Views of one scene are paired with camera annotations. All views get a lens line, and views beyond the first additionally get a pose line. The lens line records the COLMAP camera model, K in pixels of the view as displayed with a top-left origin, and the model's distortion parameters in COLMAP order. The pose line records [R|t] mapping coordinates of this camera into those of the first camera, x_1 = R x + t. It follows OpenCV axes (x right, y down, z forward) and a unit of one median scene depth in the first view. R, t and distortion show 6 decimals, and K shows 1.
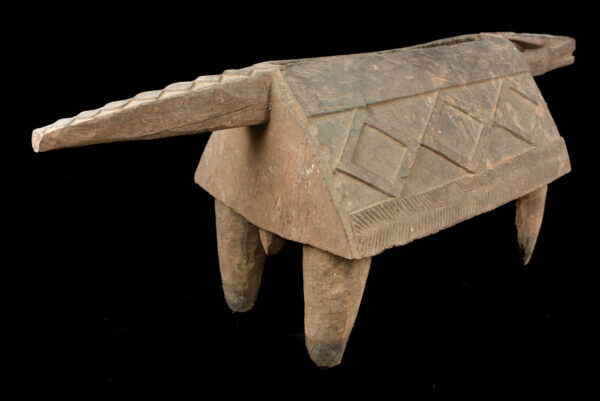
lens RADIAL K [[617.1, 0, 301.9], [0, 617.1, 199.9], [0, 0, 1]] dist [-0.004356, 0.000000]
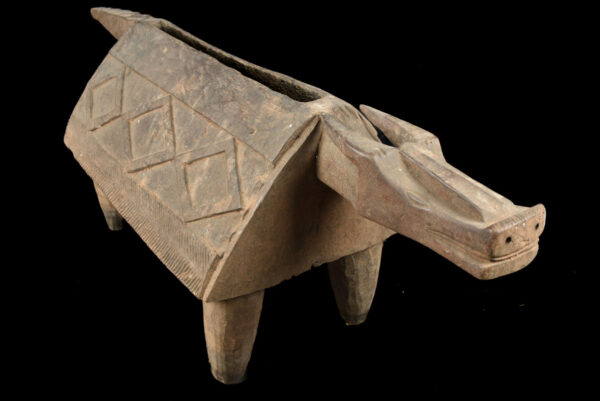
lens RADIAL K [[617.1, 0, 299.3], [0, 617.1, 195.3], [0, 0, 1]] dist [-0.004356, 0.000000]
pose [[-0.138080, 0.454410, -0.880026, 1.158823], [-0.382454, 0.795154, 0.470594, -0.604177], [0.913599, 0.401549, 0.063996, 1.196742]]
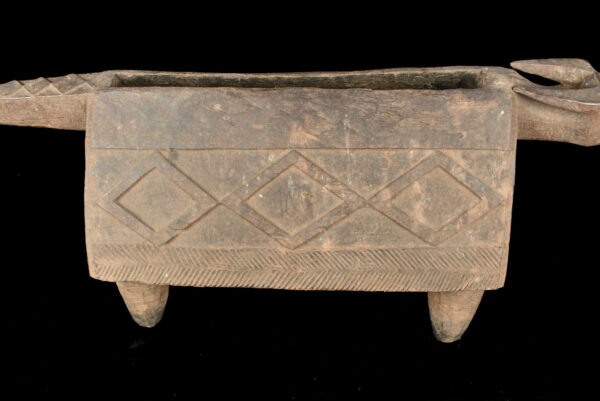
lens RADIAL K [[694.3, 0, 300.0], [0, 694.3, 203.3], [0, 0, 1]] dist [-0.021291, 0.000000]
pose [[0.707365, 0.472359, -0.525844, 0.788885], [-0.223688, 0.855285, 0.467388, -0.578736], [0.670521, -0.212989, 0.710660, 0.285591]]
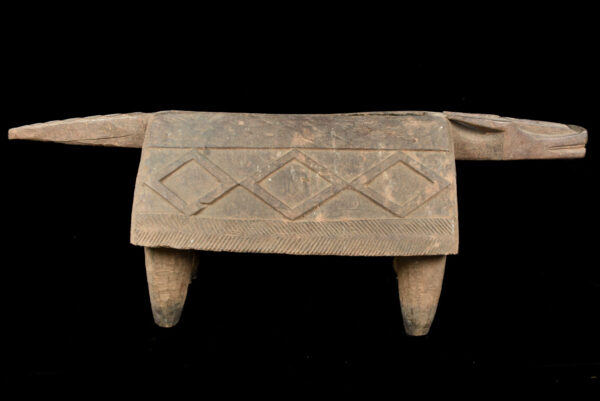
lens RADIAL K [[532.6, 0, 300.5], [0, 532.6, 200.7], [0, 0, 1]] dist [-0.048012, 0.007985]
pose [[0.726281, 0.200688, -0.657449, 0.943234], [-0.248167, 0.968479, 0.021482, -0.103446], [0.641037, 0.147555, 0.753192, 0.232346]]
